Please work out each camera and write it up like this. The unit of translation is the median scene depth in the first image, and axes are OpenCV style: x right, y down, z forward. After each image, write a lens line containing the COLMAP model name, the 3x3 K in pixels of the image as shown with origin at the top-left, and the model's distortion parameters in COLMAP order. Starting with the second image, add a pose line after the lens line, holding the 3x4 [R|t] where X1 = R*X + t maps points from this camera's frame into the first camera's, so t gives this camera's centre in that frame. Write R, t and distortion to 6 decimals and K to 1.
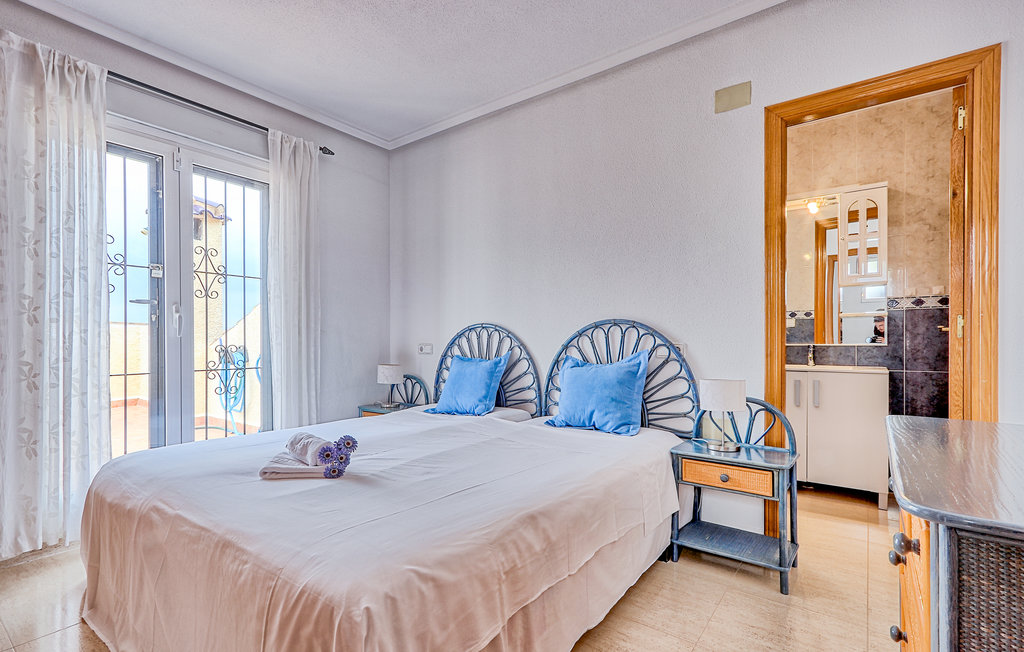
lens RADIAL K [[473.7, 0, 512.1], [0, 473.7, 316.2], [0, 0, 1]] dist [0.003177, 0.000797]
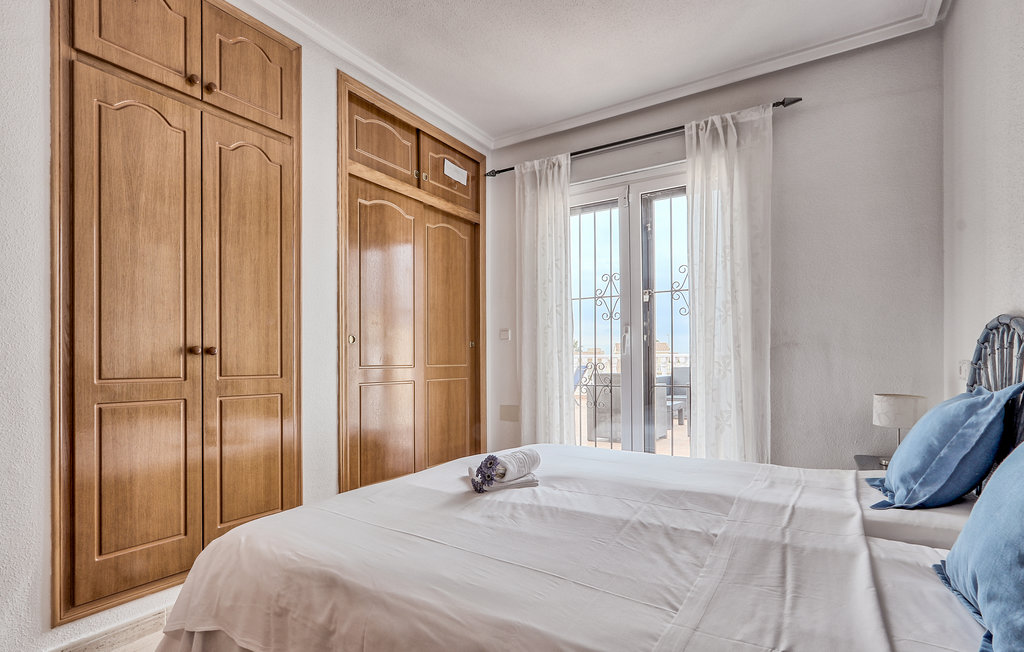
lens RADIAL K [[501.4, 0, 512.0], [0, 501.4, 357.5], [0, 0, 1]] dist [-0.019654, 0.000250]
pose [[0.078653, -0.003290, -0.996897, 0.498271], [0.063161, 0.998002, 0.001689, 0.033046], [0.994899, -0.063098, 0.078703, 0.687978]]
